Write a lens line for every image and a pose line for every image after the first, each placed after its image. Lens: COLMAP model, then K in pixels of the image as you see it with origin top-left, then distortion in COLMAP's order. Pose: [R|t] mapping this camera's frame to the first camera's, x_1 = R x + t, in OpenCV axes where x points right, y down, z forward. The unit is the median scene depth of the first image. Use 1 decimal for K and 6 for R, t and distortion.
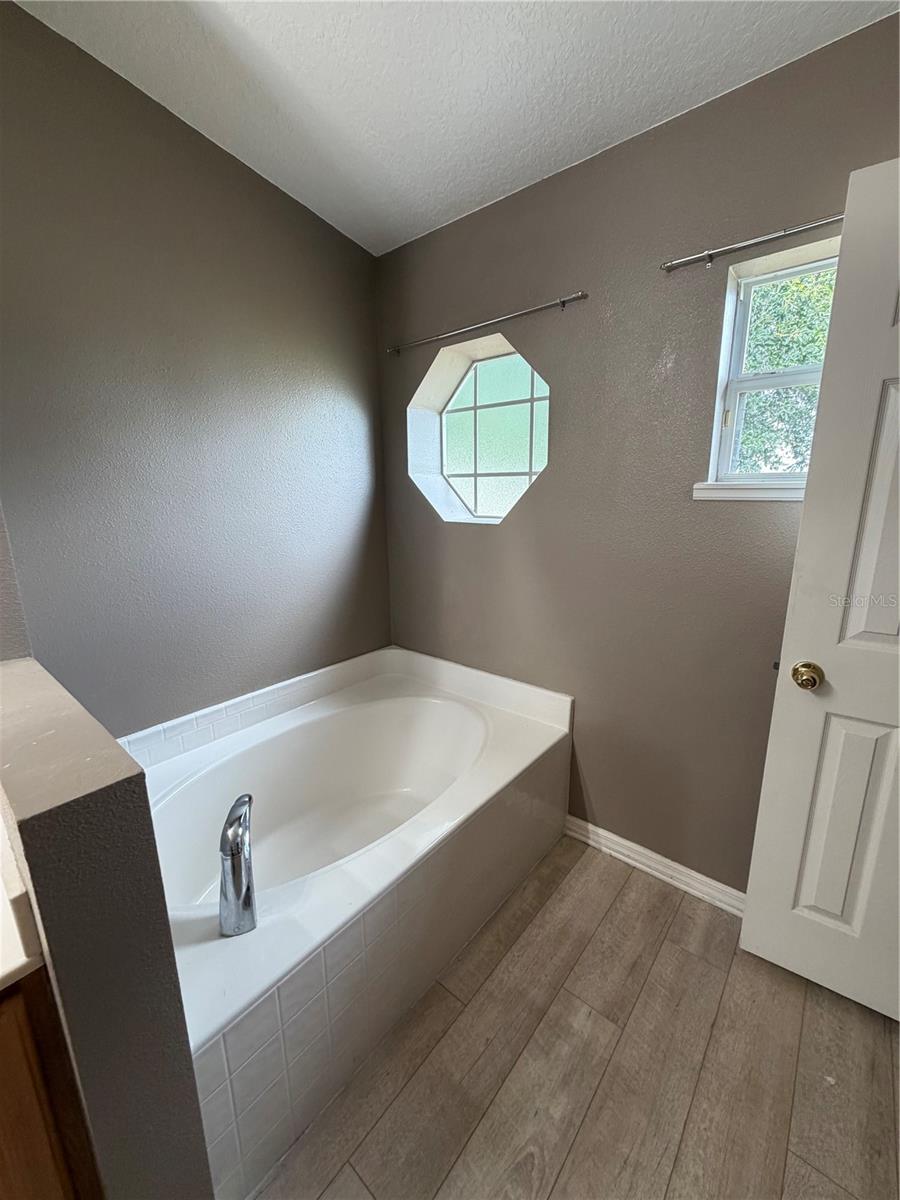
lens RADIAL K [[477.4, 0, 449.4], [0, 477.4, 598.4], [0, 0, 1]] dist [-0.001342, 0.000035]
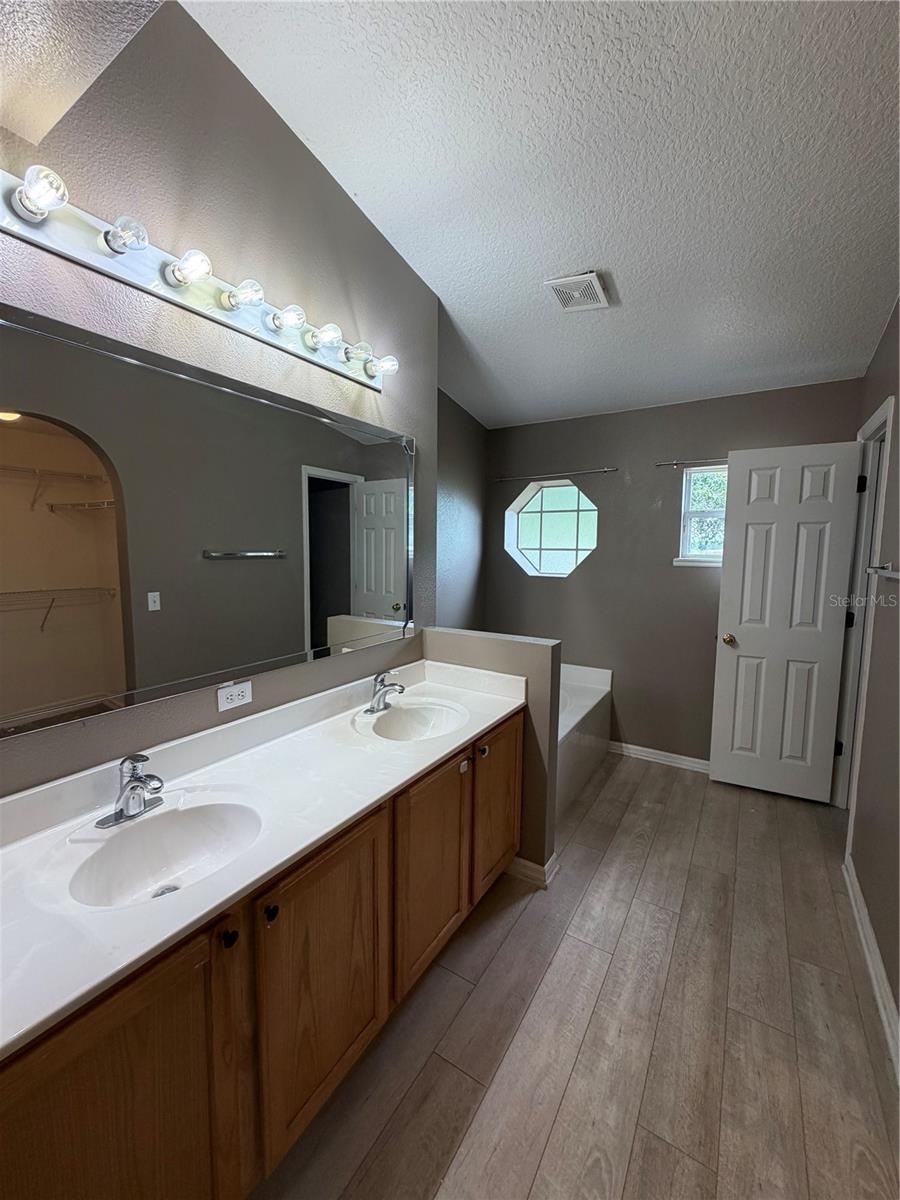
lens RADIAL K [[476.5, 0, 450.0], [0, 476.5, 600.0], [0, 0, 1]] dist [0.000812, 0.000438]
pose [[0.990070, 0.004070, 0.140513, -0.622963], [0.012574, 0.993010, -0.117358, 0.146585], [-0.140009, 0.117959, 0.983099, -0.754589]]
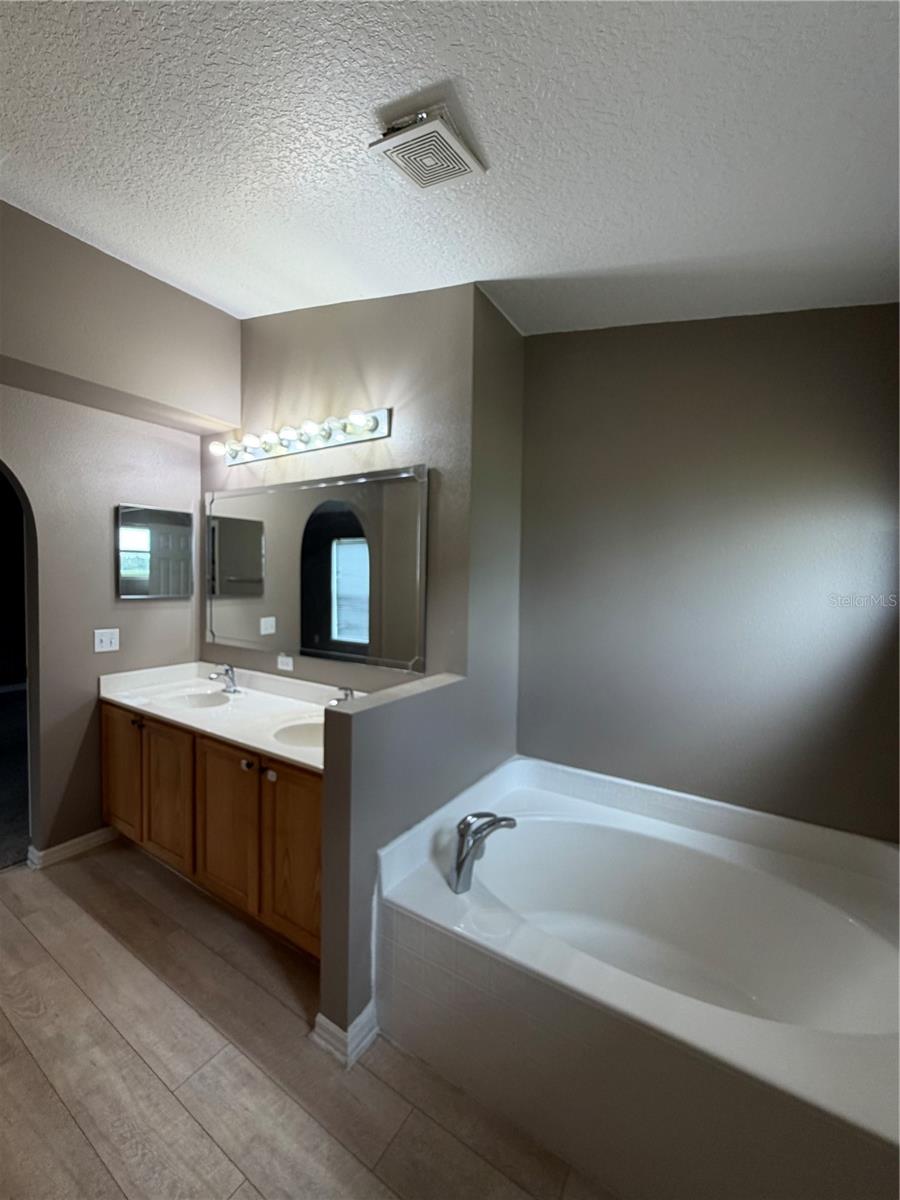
lens RADIAL K [[477.4, 0, 449.4], [0, 477.4, 598.4], [0, 0, 1]] dist [-0.001342, 0.000035]
pose [[0.136174, 0.055653, -0.989121, 0.636757], [-0.241427, 0.970184, 0.021350, -0.137421], [0.960817, 0.235893, 0.145550, 0.390506]]
